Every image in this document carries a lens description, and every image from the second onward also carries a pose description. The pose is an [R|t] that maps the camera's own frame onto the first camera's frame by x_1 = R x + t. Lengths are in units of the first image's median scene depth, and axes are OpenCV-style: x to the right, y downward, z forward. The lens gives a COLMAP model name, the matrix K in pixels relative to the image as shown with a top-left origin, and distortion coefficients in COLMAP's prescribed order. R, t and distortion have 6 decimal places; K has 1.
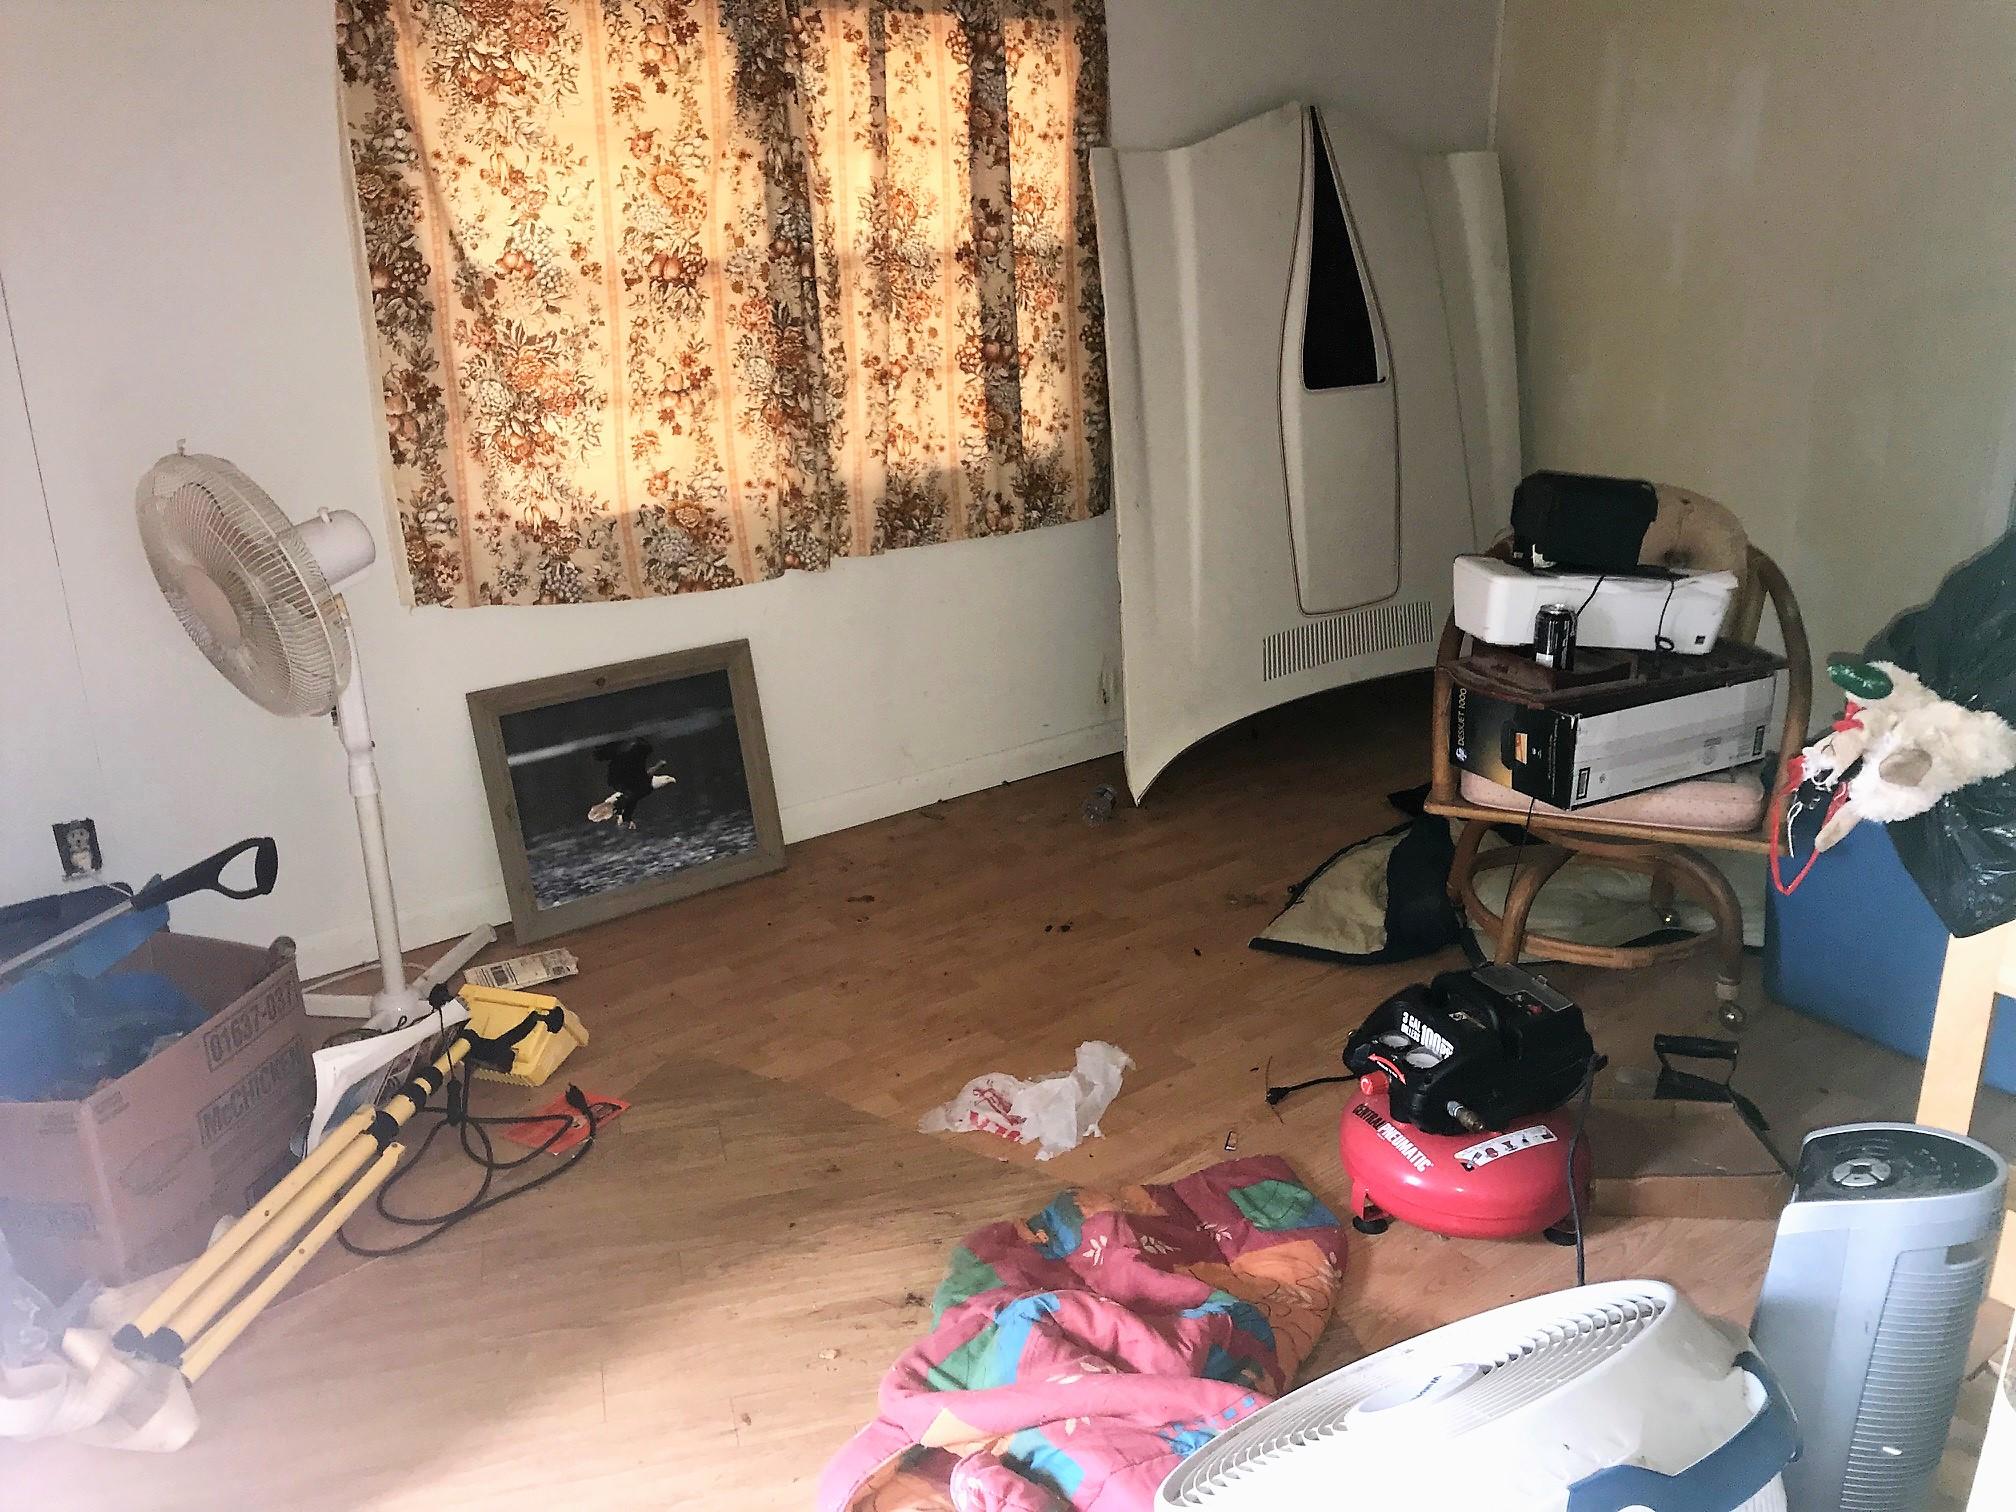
lens RADIAL K [[1668.8, 0, 1010.2], [0, 1668.8, 765.4], [0, 0, 1]] dist [-0.006840, 0.017026]
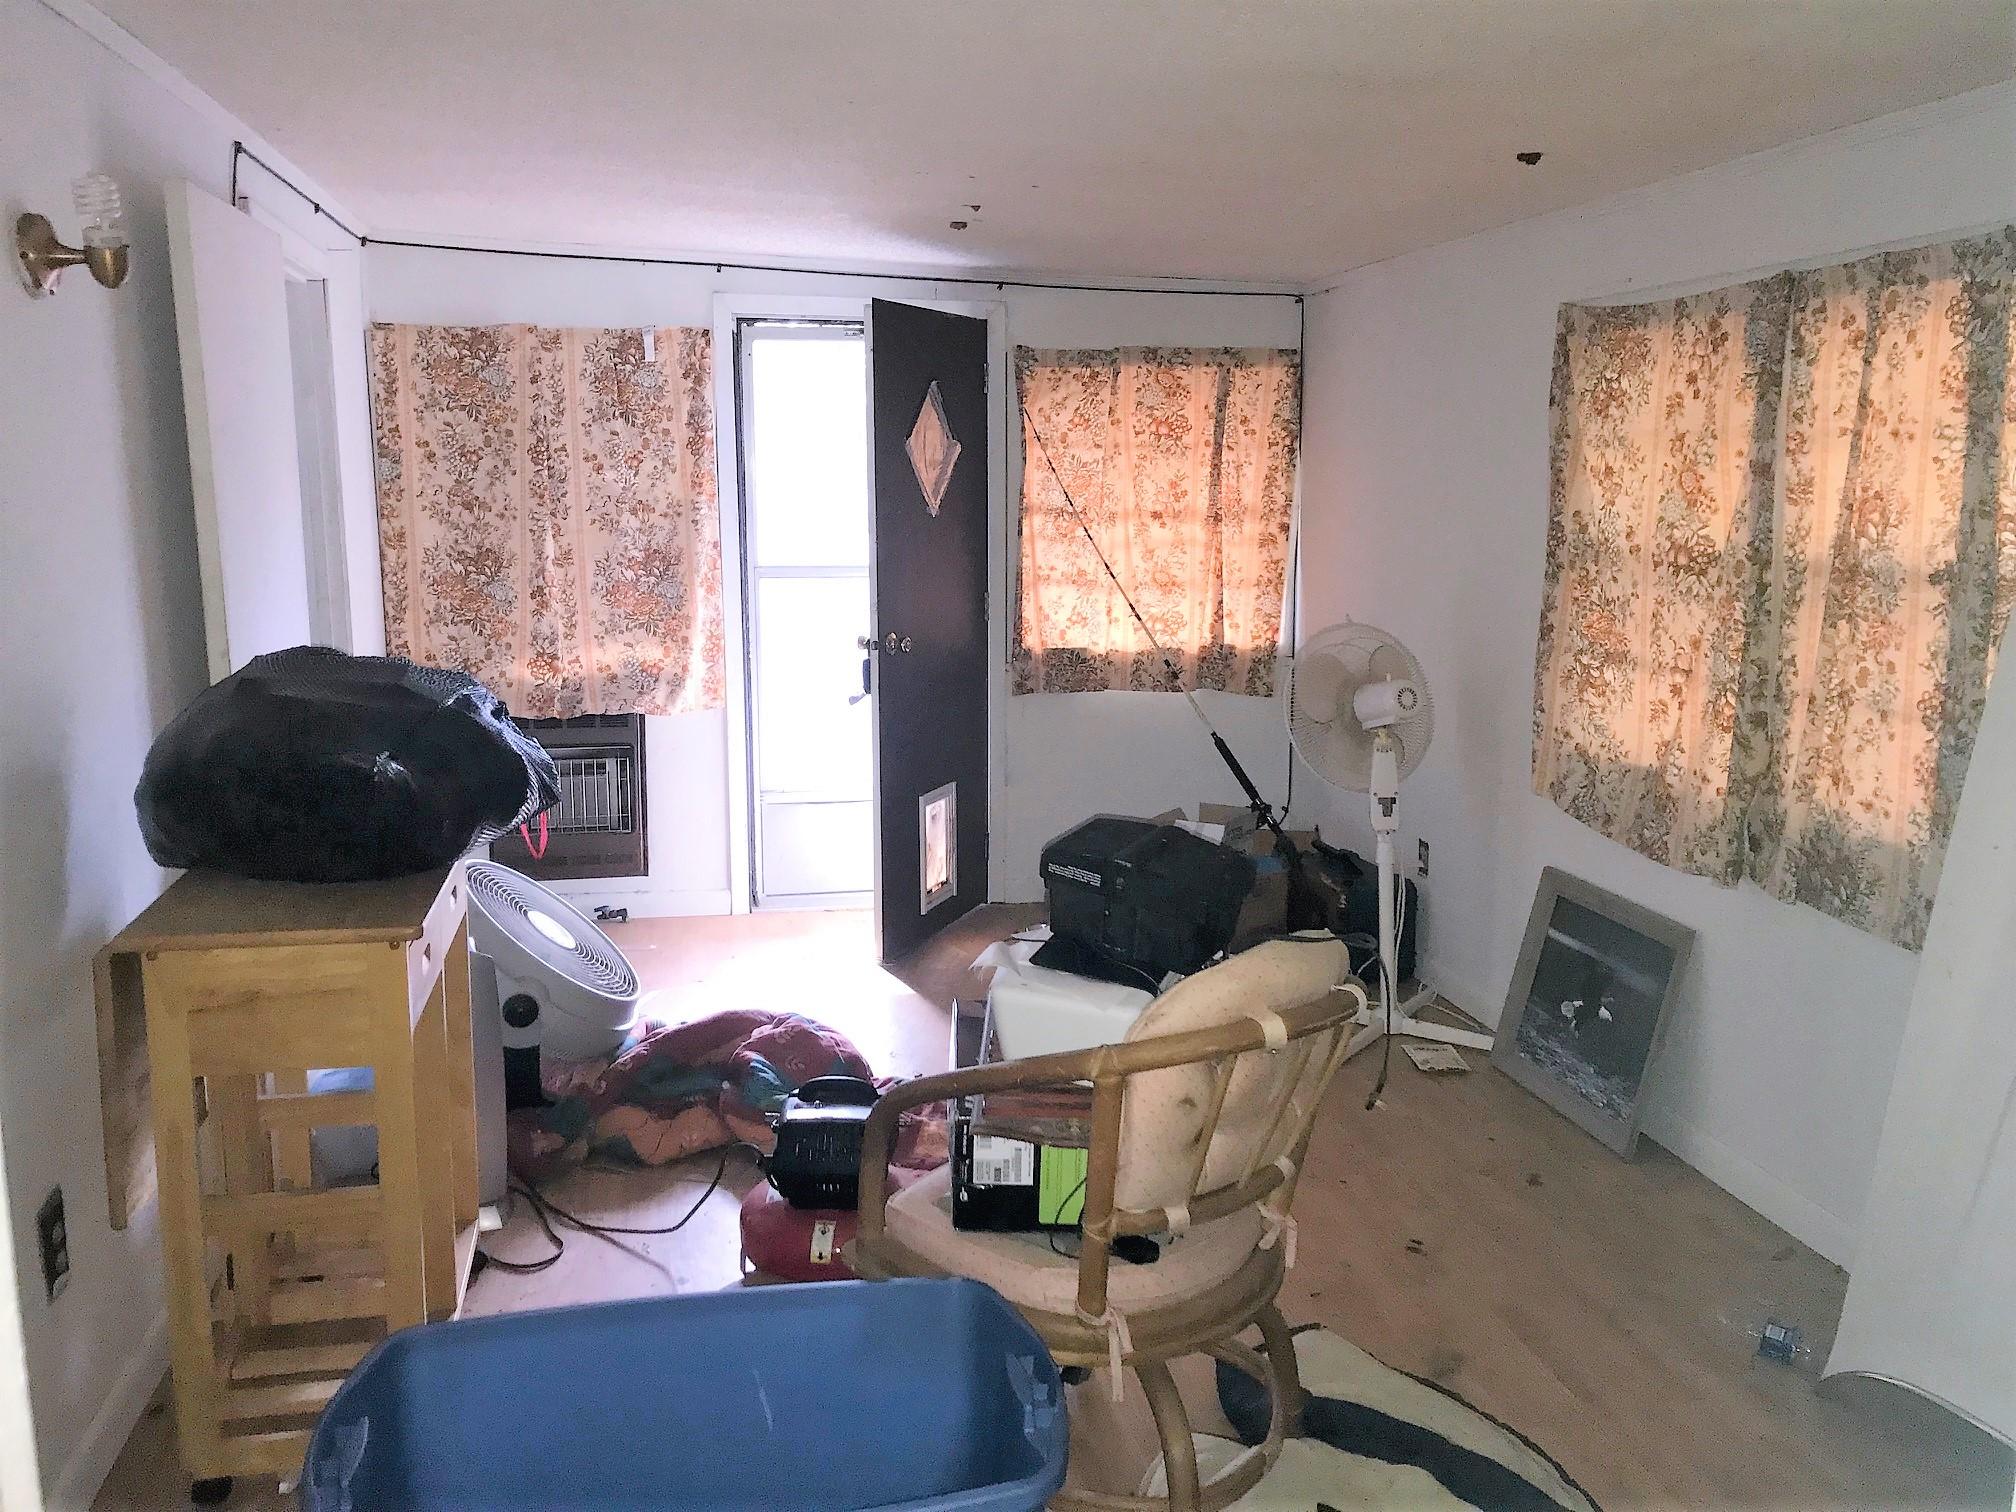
lens RADIAL K [[1668.8, 0, 1015.8], [0, 1668.8, 752.4], [0, 0, 1]] dist [-0.006840, 0.017026]
pose [[-0.437816, 0.160830, -0.884562, 0.903955], [-0.295357, 0.903534, 0.310467, -0.374415], [0.849165, 0.397189, -0.348080, 1.018385]]
